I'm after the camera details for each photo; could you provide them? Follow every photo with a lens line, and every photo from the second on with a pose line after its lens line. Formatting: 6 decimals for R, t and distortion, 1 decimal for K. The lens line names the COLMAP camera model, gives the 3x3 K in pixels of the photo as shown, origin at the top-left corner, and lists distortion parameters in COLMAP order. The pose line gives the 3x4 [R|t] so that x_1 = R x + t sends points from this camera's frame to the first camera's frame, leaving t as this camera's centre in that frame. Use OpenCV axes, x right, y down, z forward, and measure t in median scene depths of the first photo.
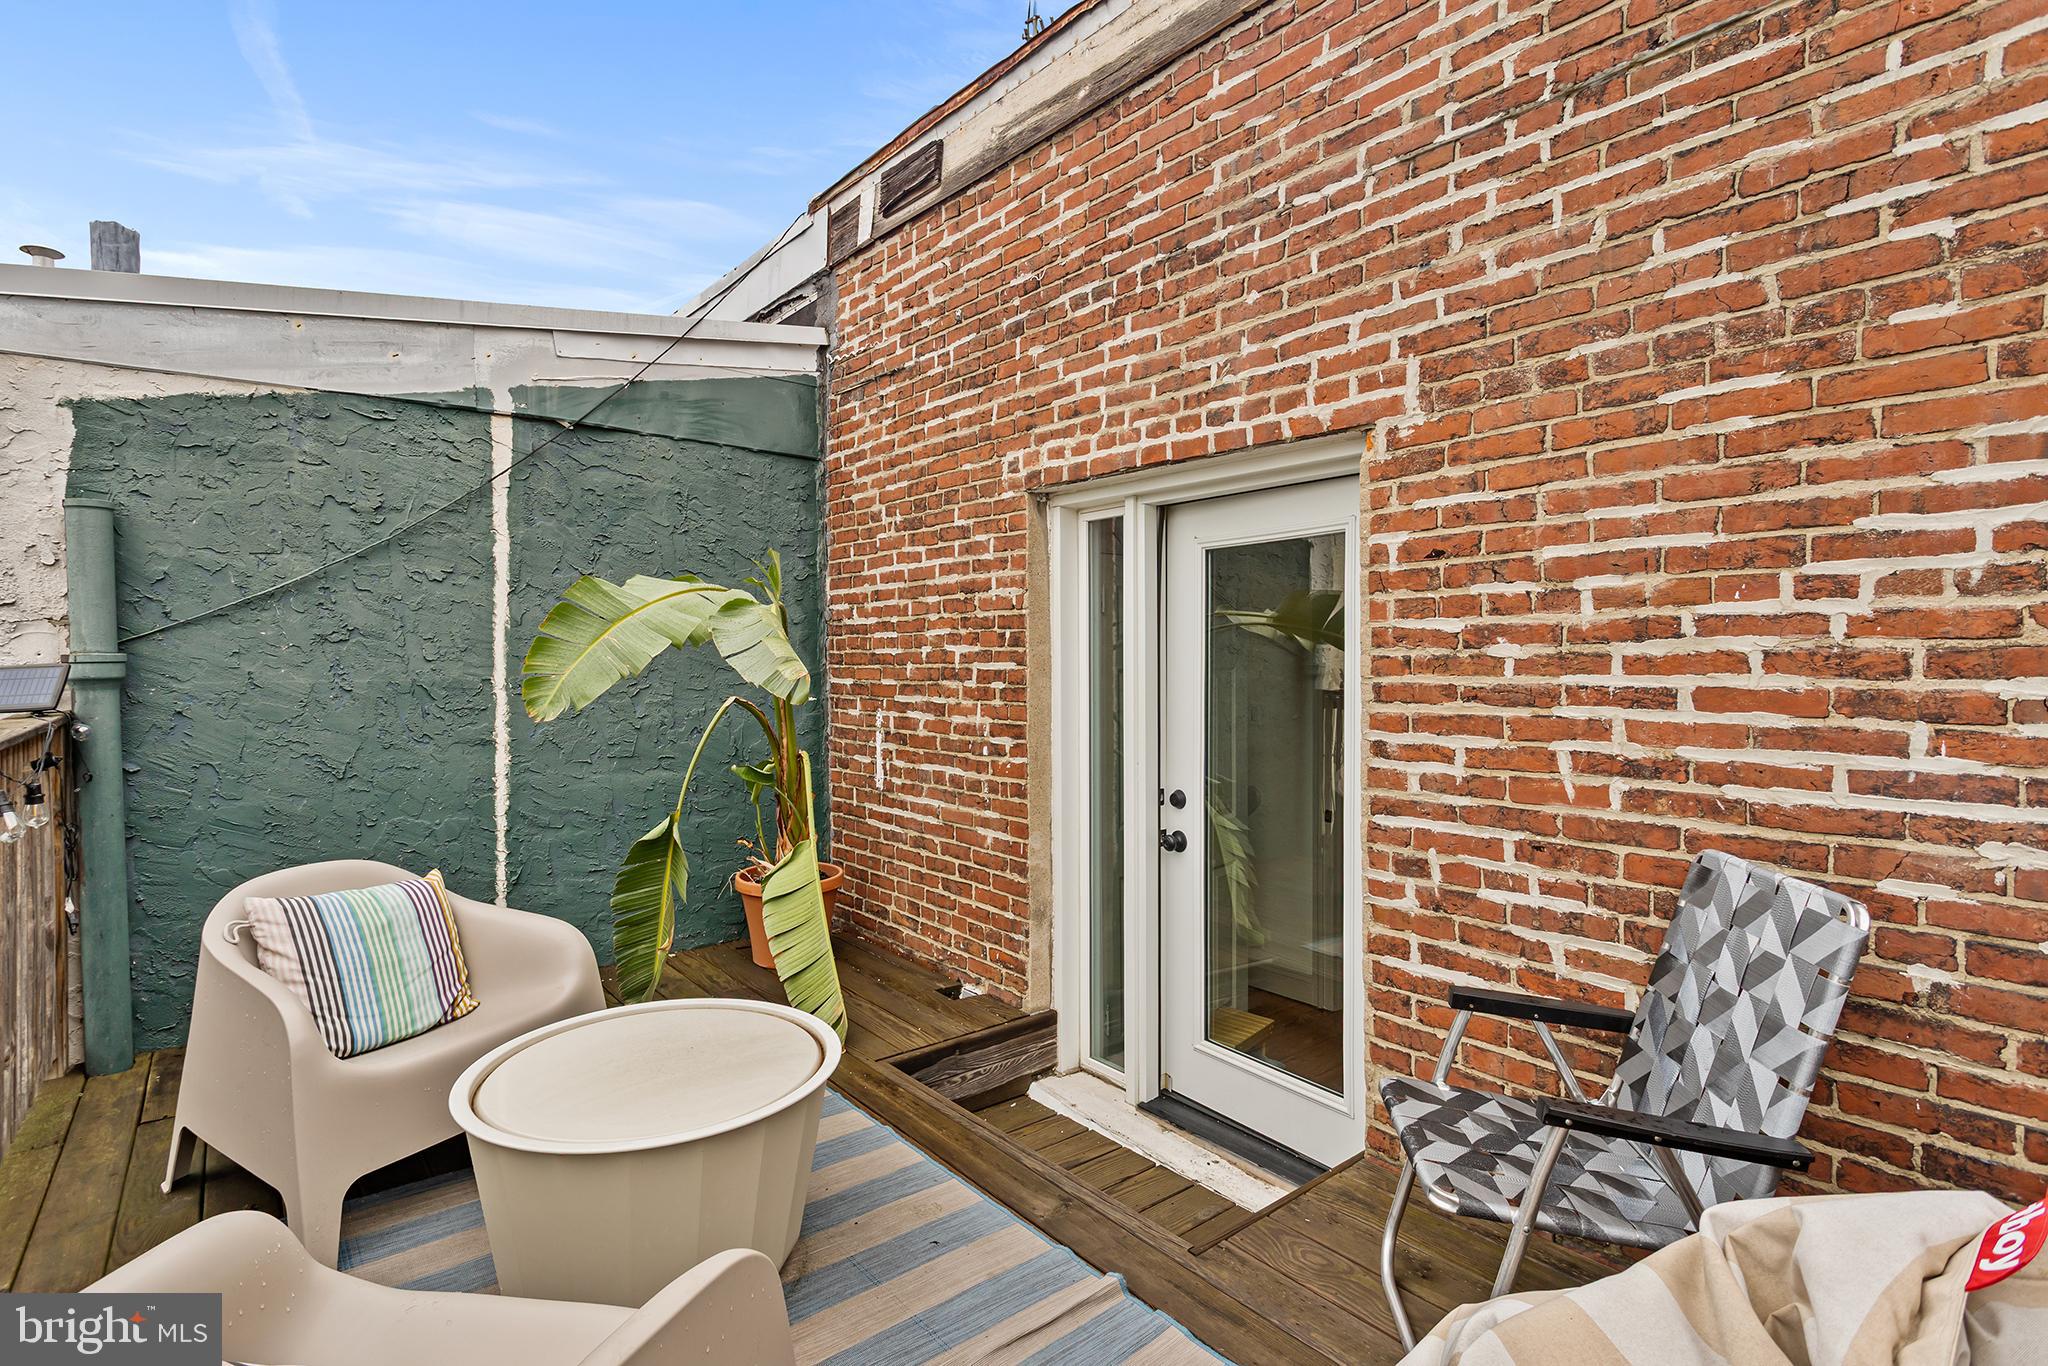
lens RADIAL K [[980.8, 0, 1019.3], [0, 980.8, 679.3], [0, 0, 1]] dist [0.002666, 0.001685]
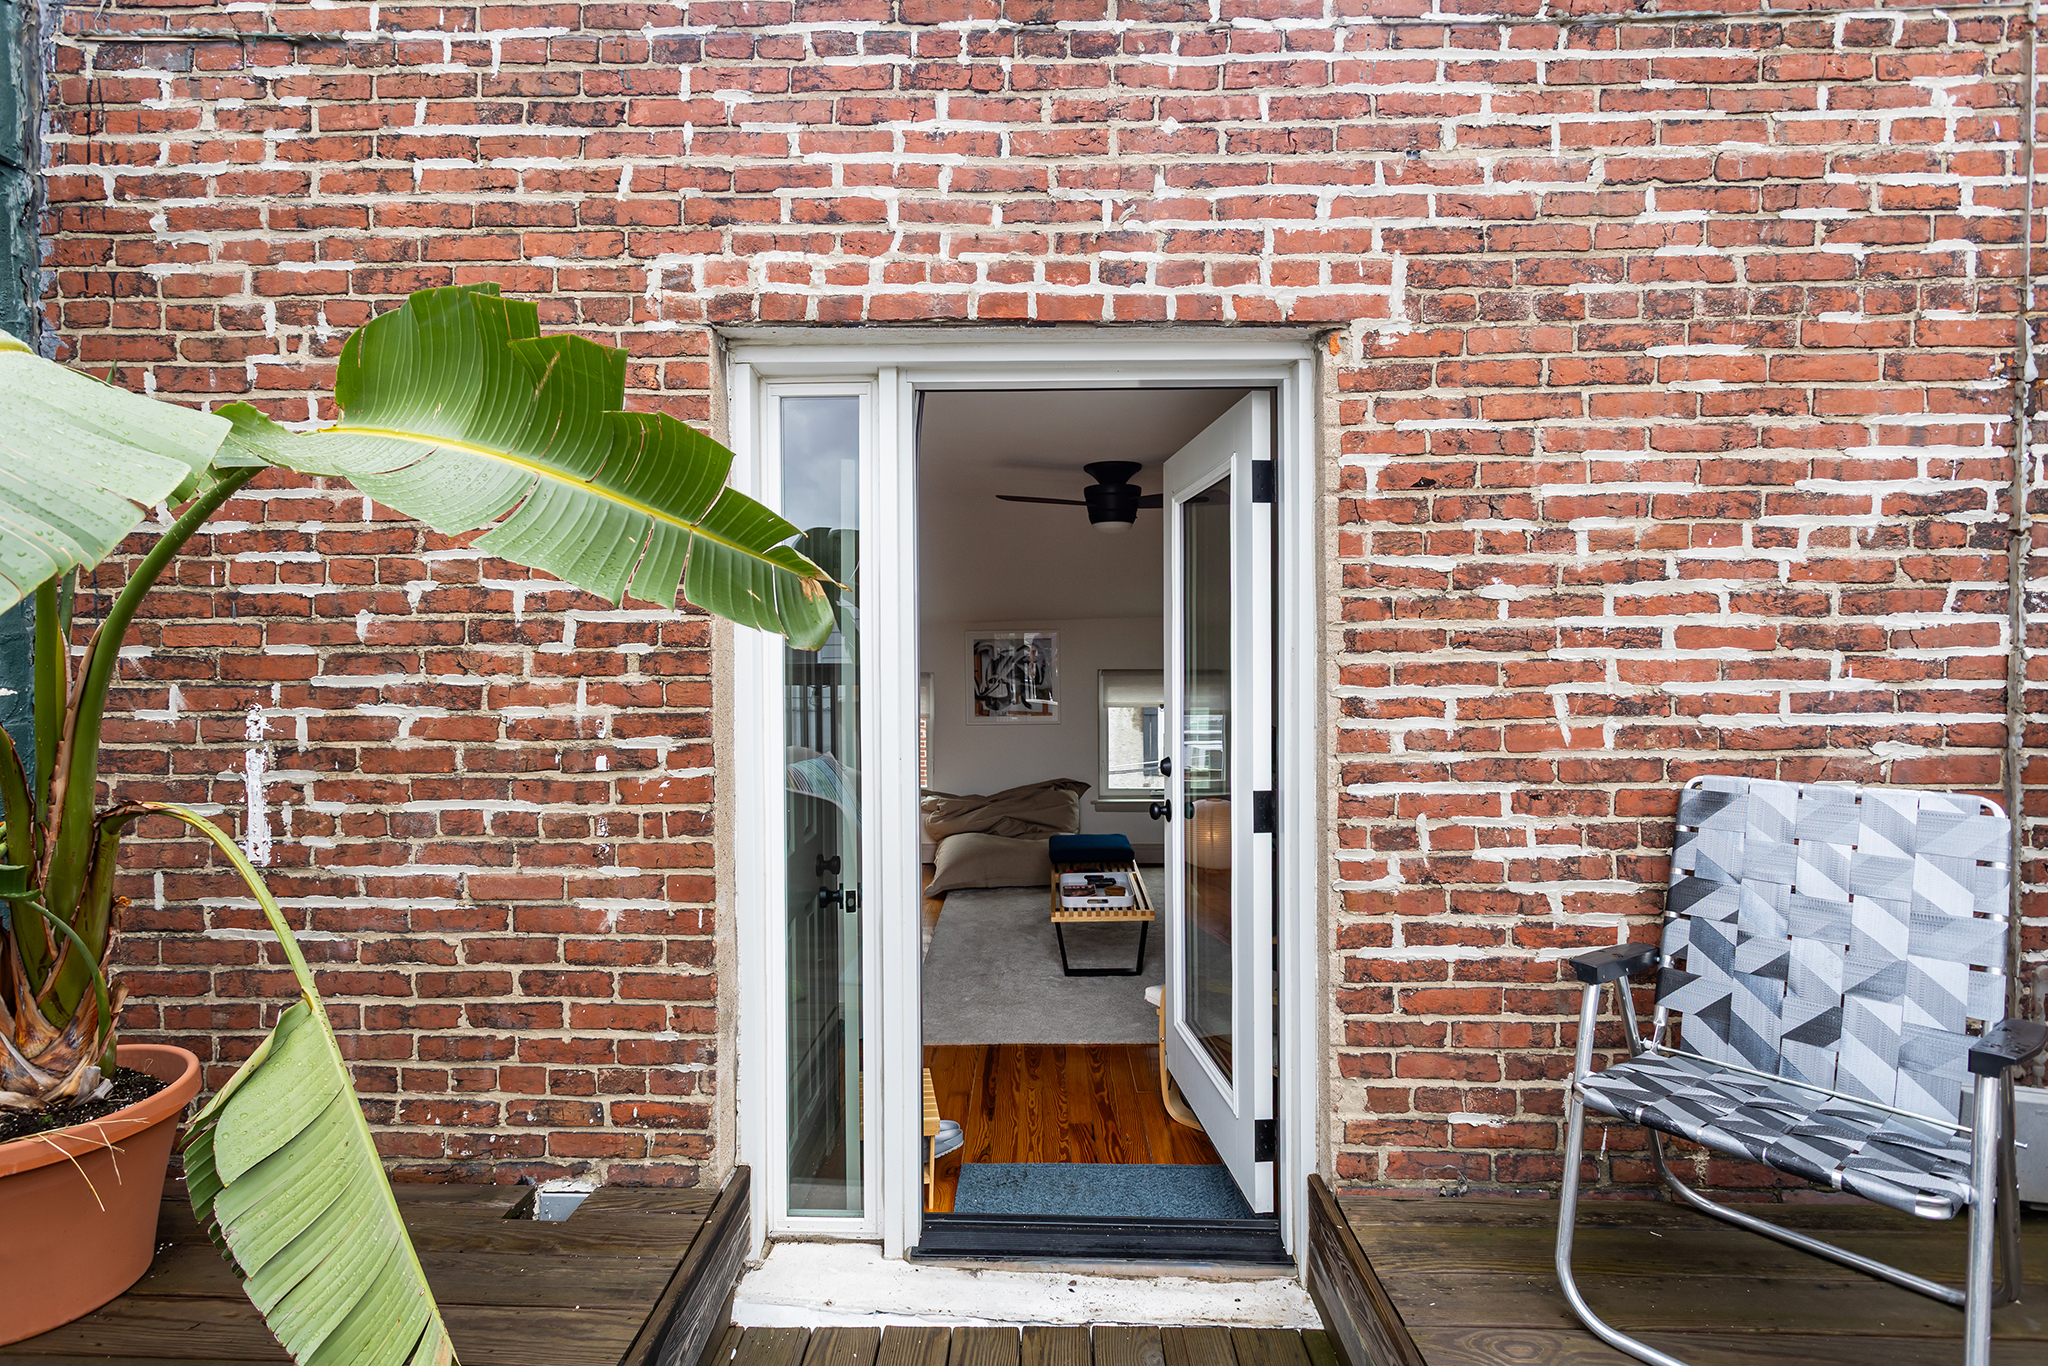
lens RADIAL K [[980.8, 0, 1012.4], [0, 980.8, 676.3], [0, 0, 1]] dist [0.002666, 0.001685]
pose [[0.655954, -0.014133, 0.754668, -0.486165], [0.017803, 0.999836, 0.003250, 0.037519], [-0.754590, 0.011303, 0.656099, 0.686939]]
